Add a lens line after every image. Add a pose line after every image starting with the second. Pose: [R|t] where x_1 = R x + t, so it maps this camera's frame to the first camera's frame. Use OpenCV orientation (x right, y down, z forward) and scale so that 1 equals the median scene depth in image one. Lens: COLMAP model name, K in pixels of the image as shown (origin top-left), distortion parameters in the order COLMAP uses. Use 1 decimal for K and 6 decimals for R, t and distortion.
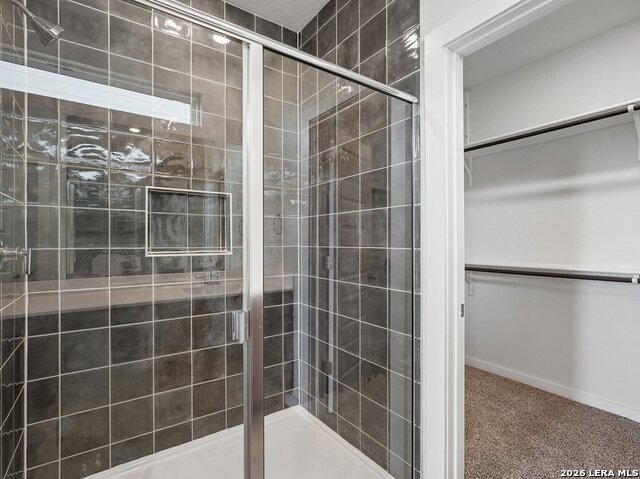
lens RADIAL K [[319.9, 0, 309.7], [0, 319.9, 241.4], [0, 0, 1]] dist [-0.000667, 0.000636]
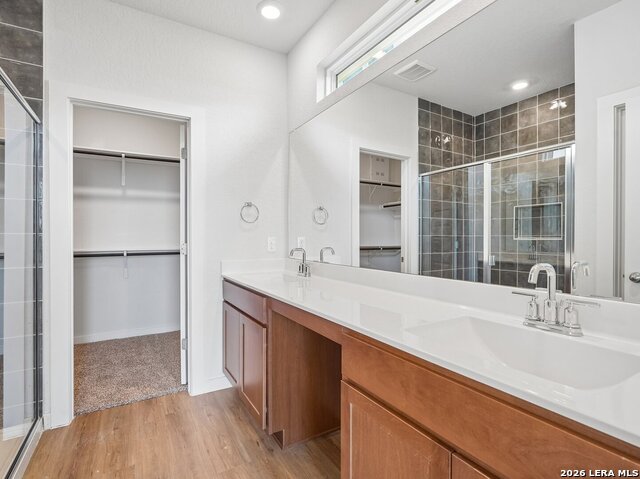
lens RADIAL K [[326.5, 0, 320.0], [0, 326.5, 239.5], [0, 0, 1]] dist [-0.001107, 0.000317]
pose [[0.066788, -0.005240, 0.997753, -0.816040], [-0.003566, 0.999979, 0.005491, 0.029788], [-0.997761, -0.003925, 0.066768, -0.217004]]
